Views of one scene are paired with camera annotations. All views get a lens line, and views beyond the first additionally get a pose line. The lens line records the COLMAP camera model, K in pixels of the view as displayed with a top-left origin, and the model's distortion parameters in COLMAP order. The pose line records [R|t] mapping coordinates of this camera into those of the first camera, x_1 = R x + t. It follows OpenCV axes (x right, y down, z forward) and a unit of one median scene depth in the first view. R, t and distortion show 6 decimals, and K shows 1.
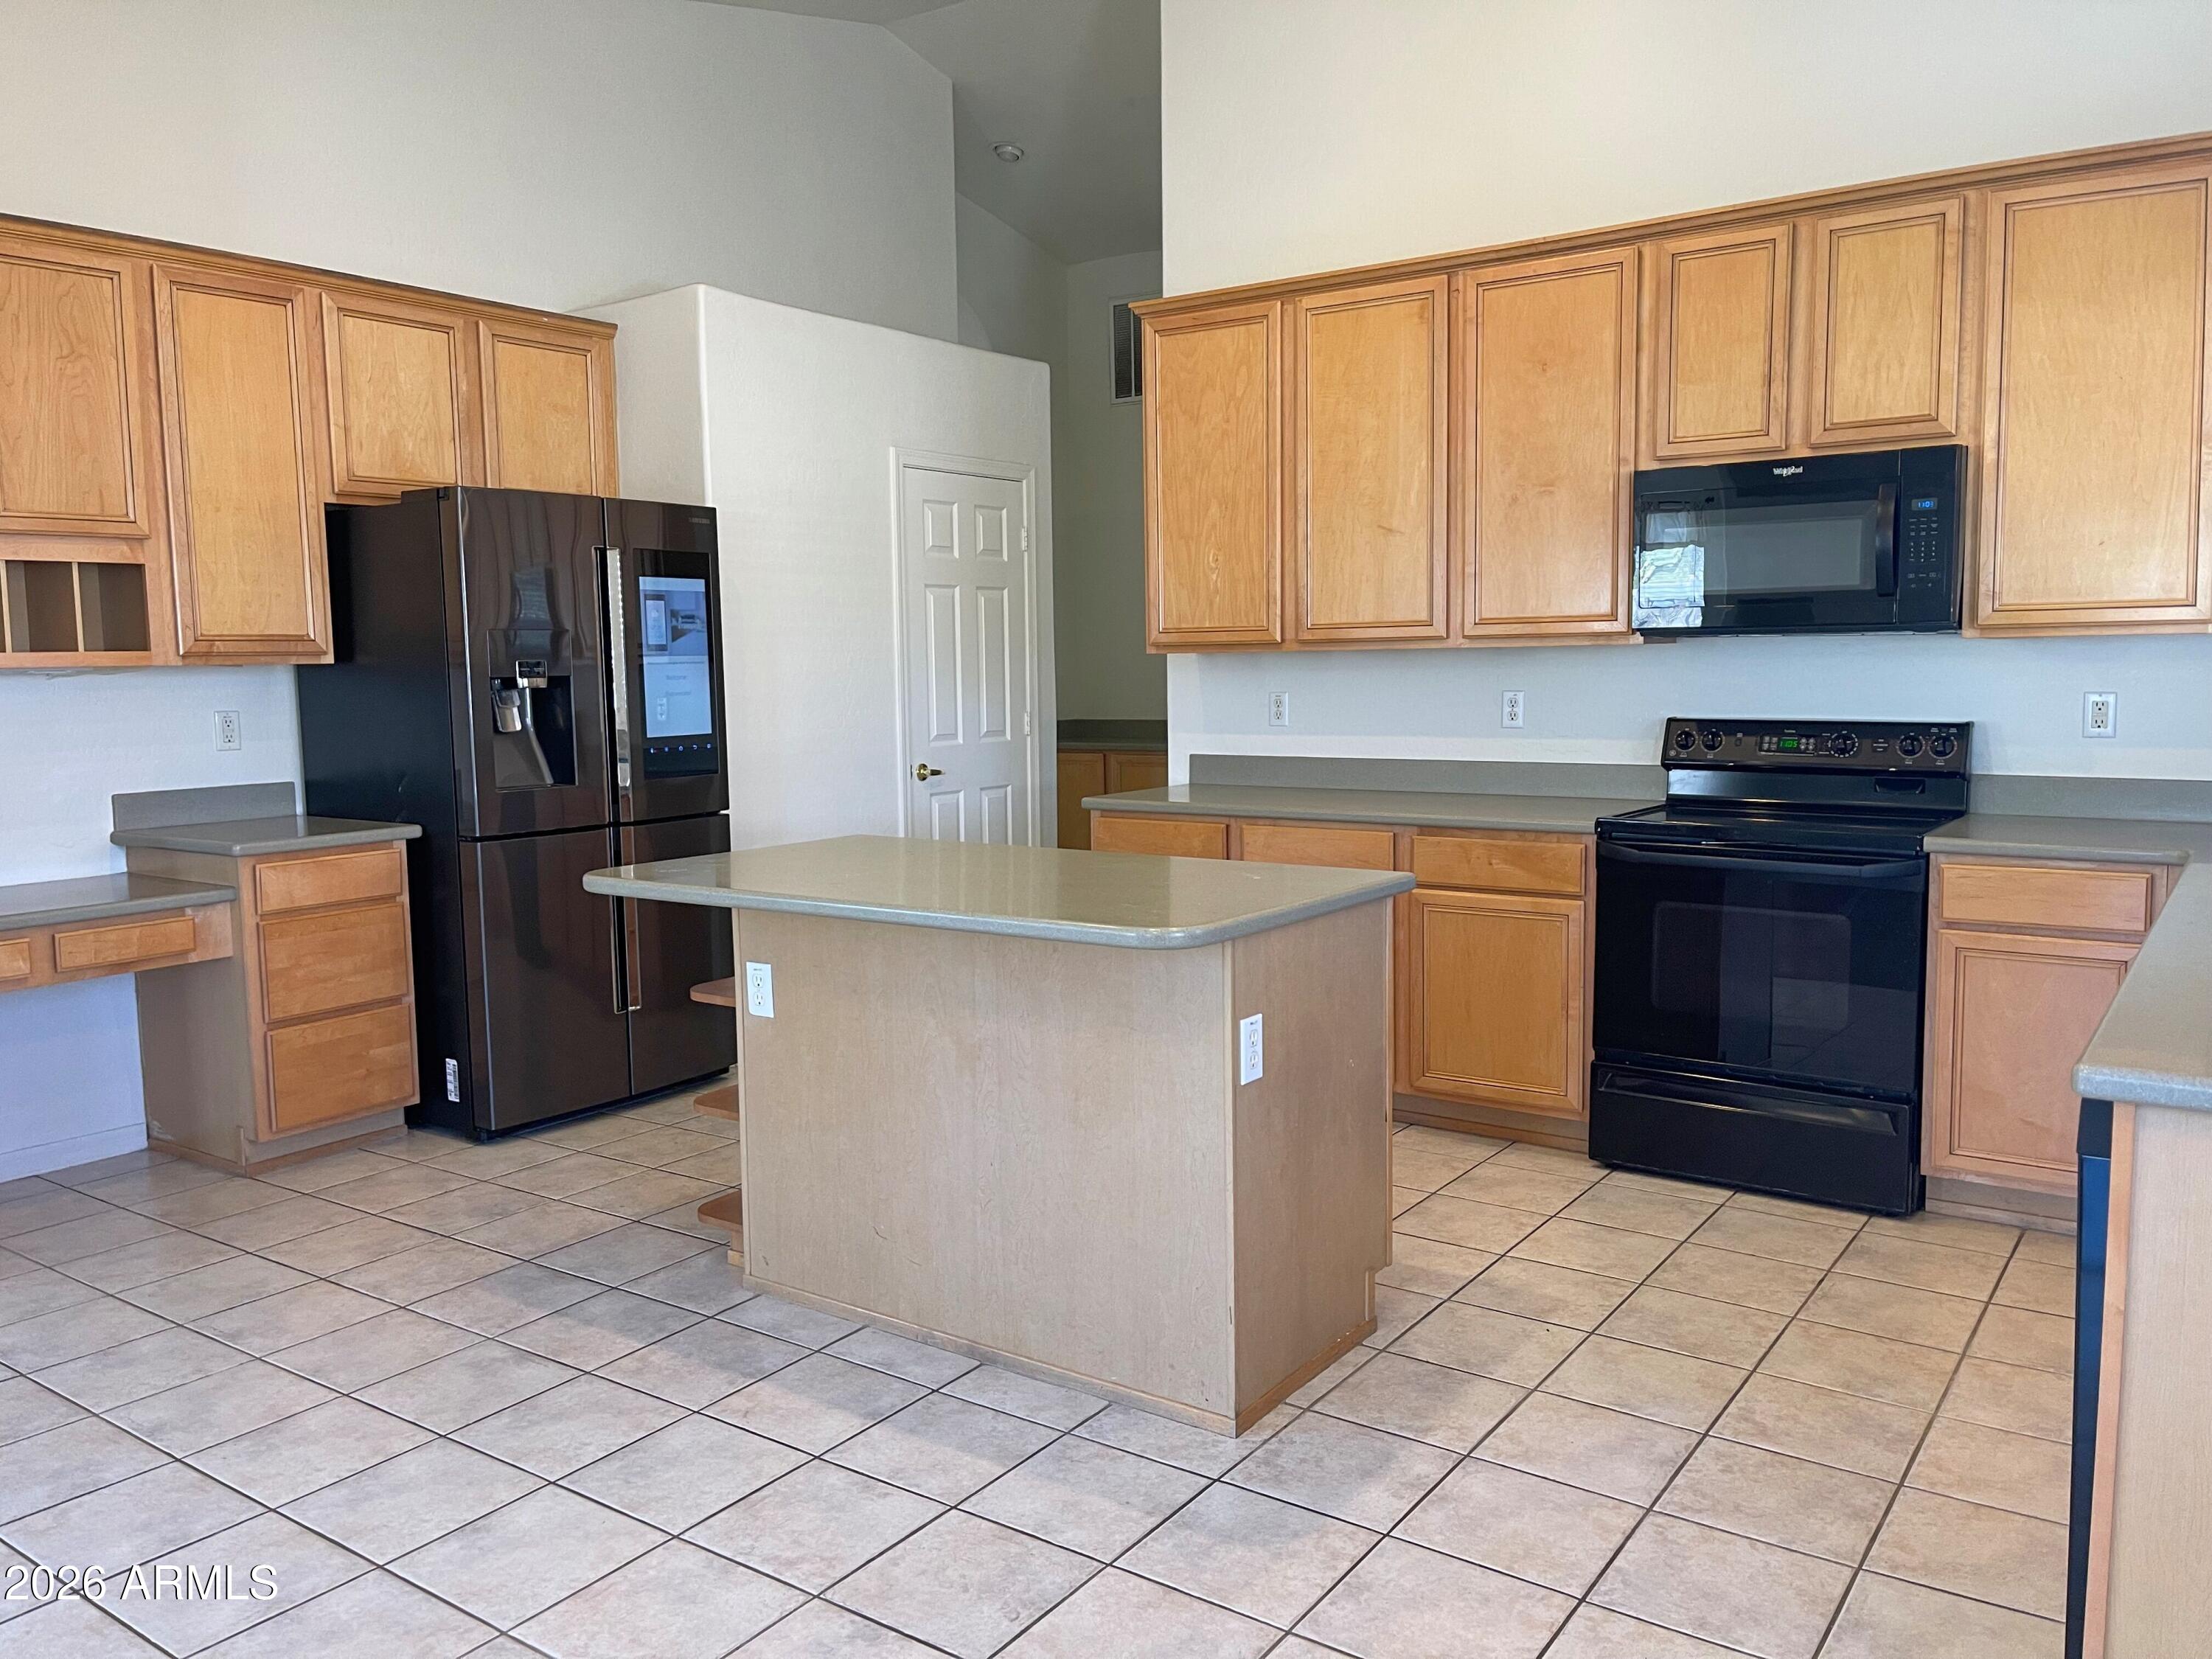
lens RADIAL K [[1669.1, 0, 1113.3], [0, 1669.1, 816.8], [0, 0, 1]] dist [0.063974, -0.073457]
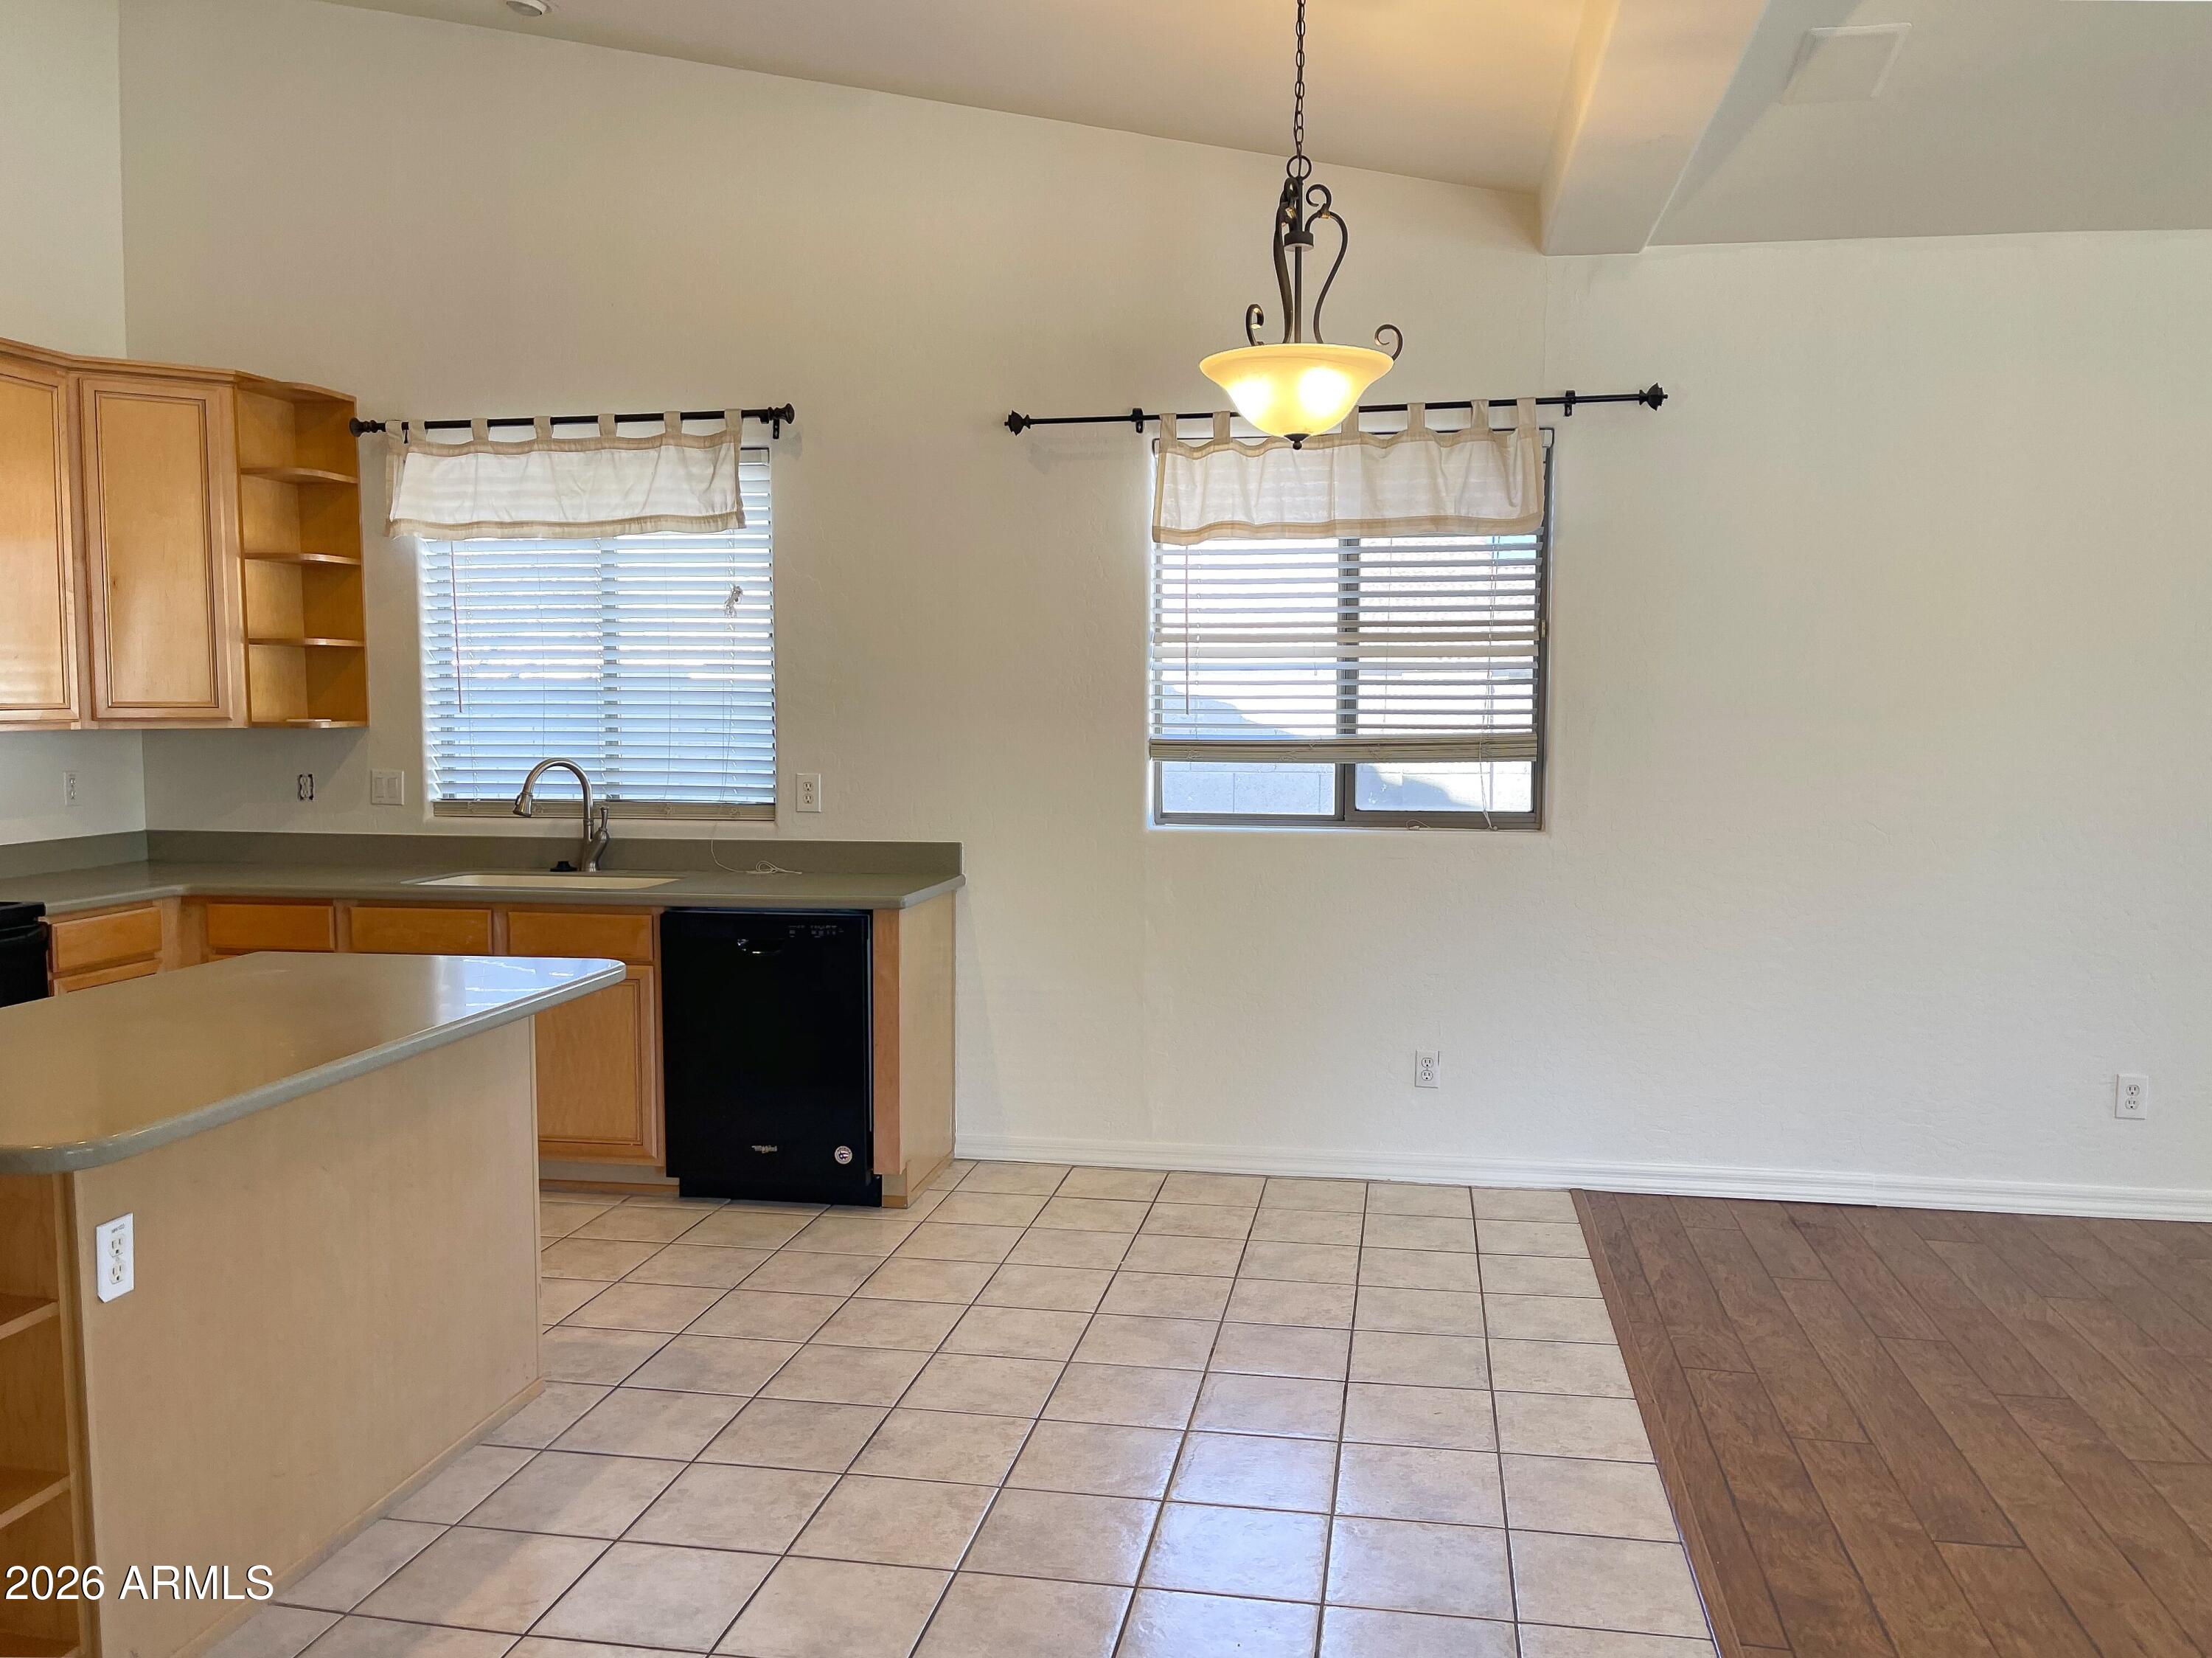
lens RADIAL K [[1690.4, 0, 1115.2], [0, 1690.4, 838.5], [0, 0, 1]] dist [0.065955, -0.069346]
pose [[-0.421299, -0.059334, 0.904979, -0.830992], [0.093282, 0.989730, 0.108316, -0.084420], [-0.902112, 0.130052, -0.411438, 0.752177]]
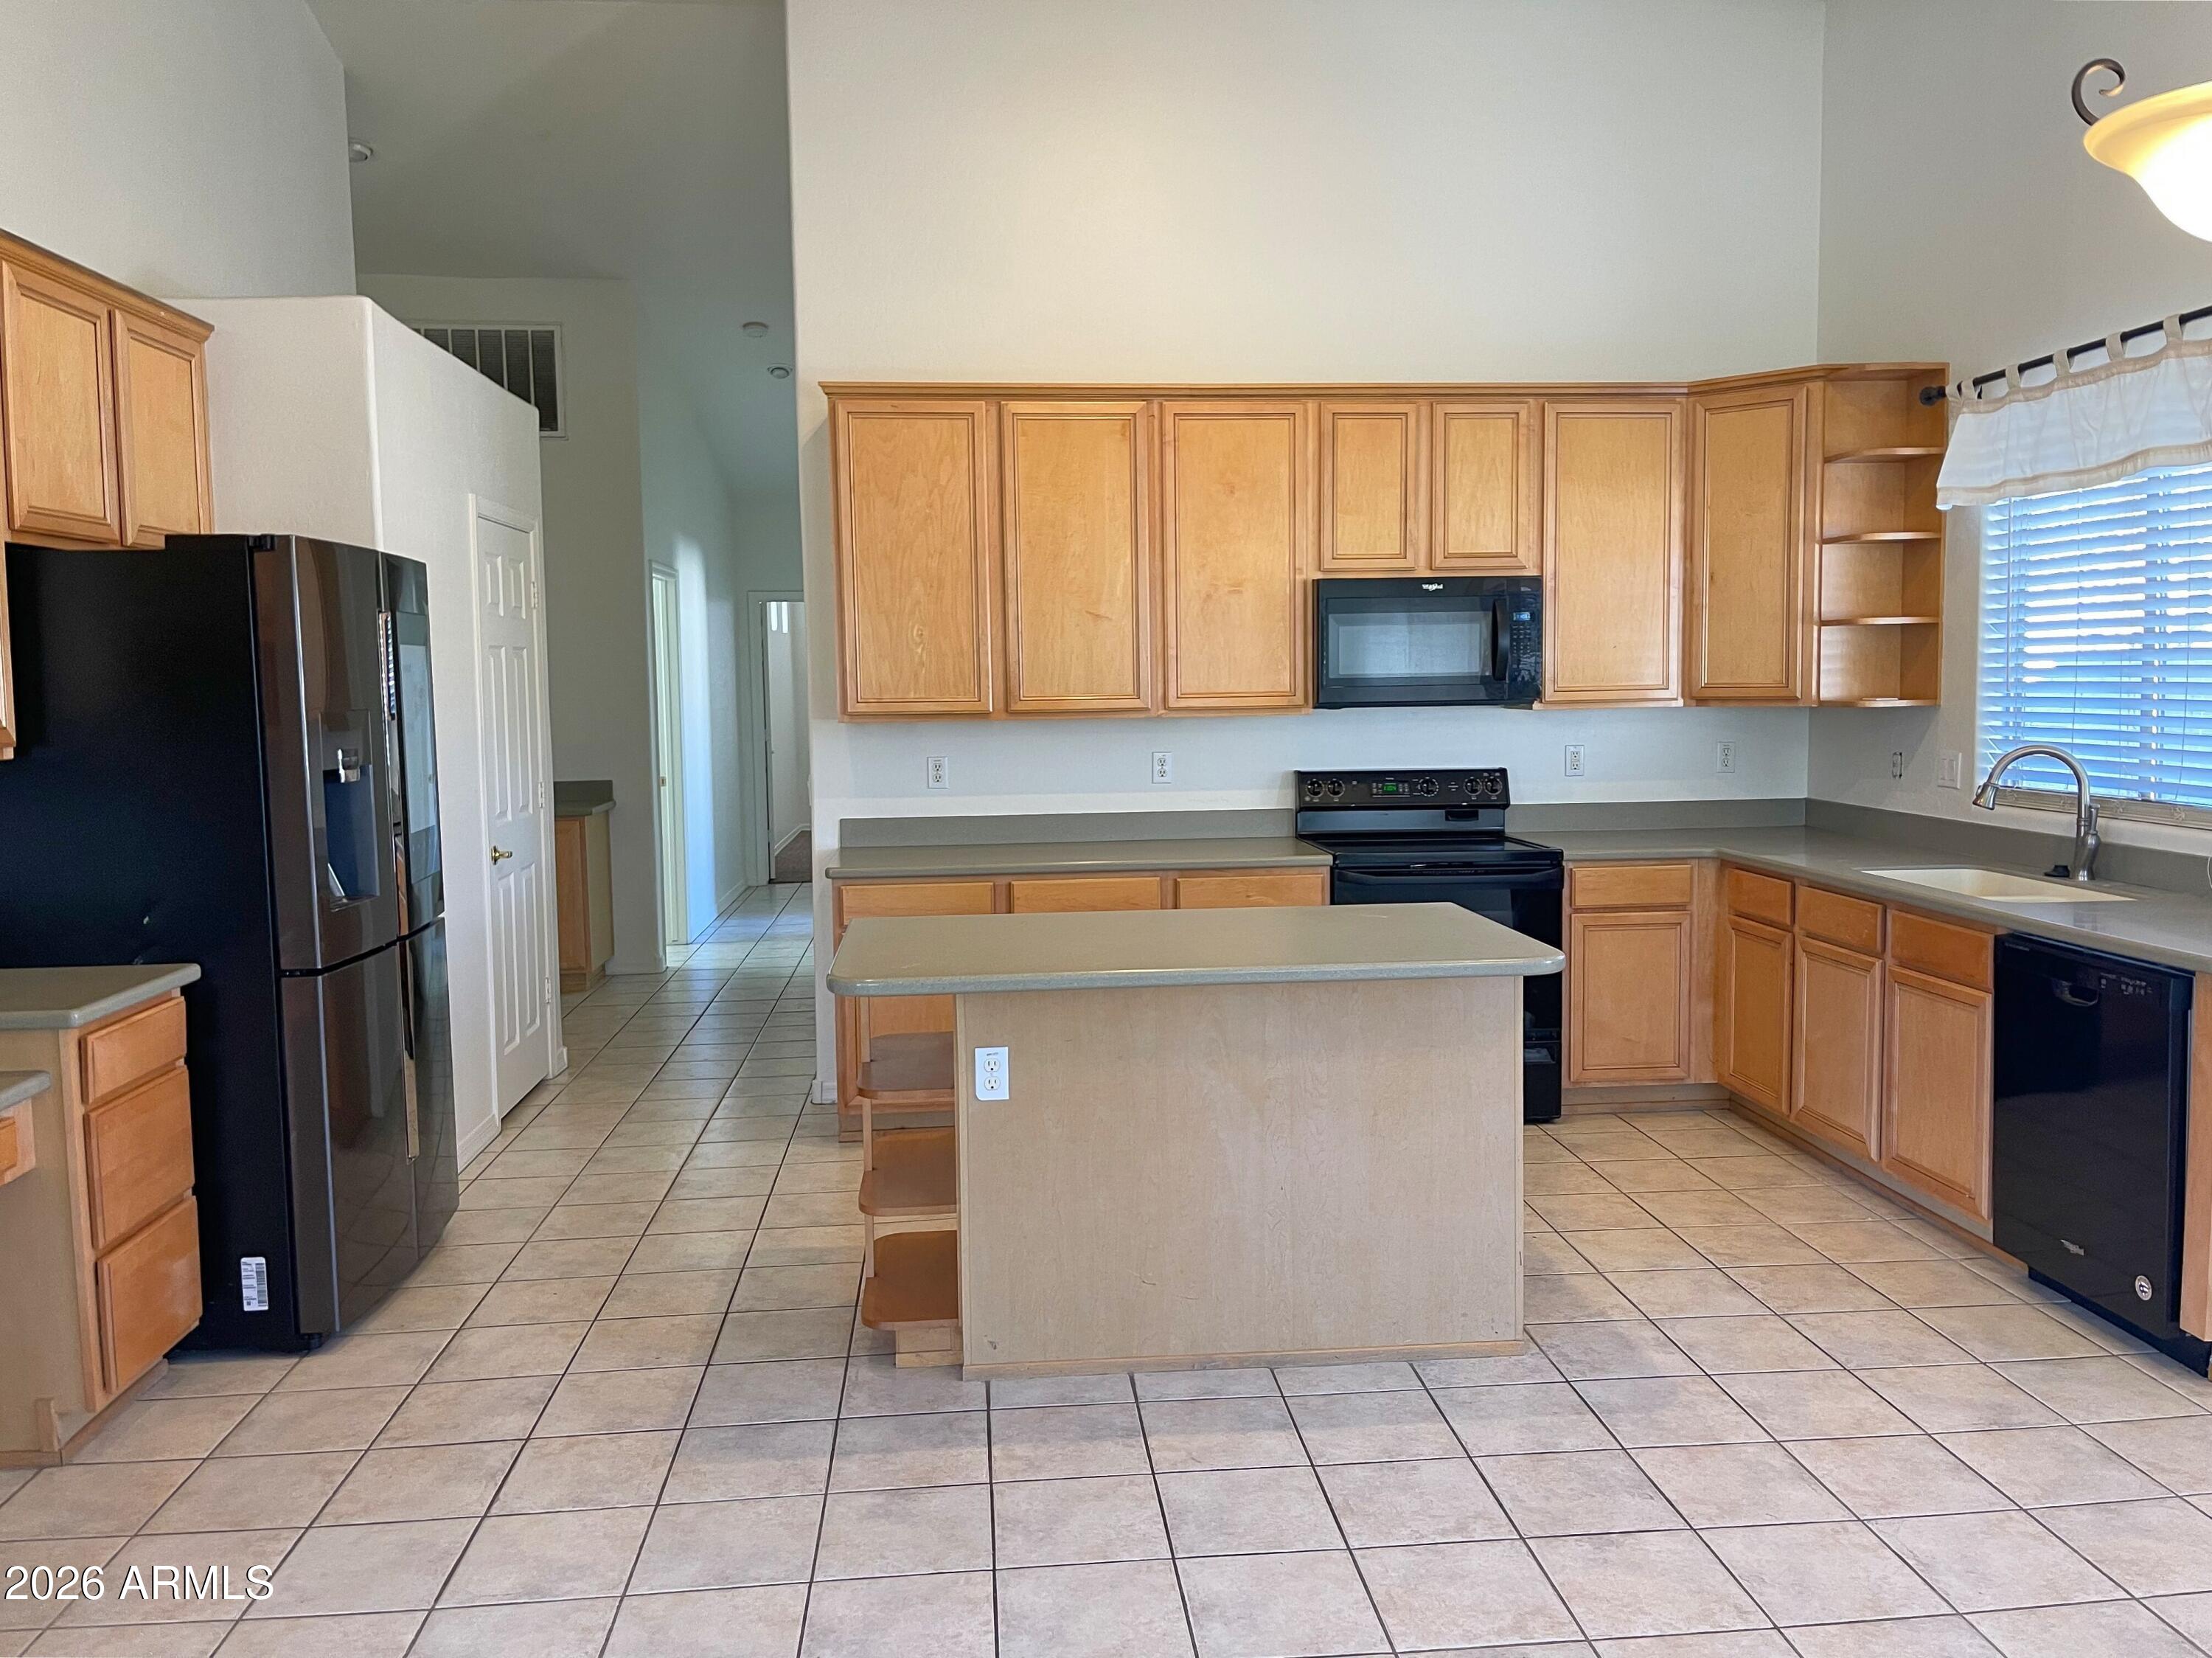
lens RADIAL K [[1669.3, 0, 1113.3], [0, 1669.3, 816.3], [0, 0, 1]] dist [0.063974, -0.073457]
pose [[0.761266, -0.051492, 0.646392, -0.667764], [0.066922, 0.997758, 0.000667, -0.039702], [-0.644977, 0.042750, 0.763006, 0.148521]]
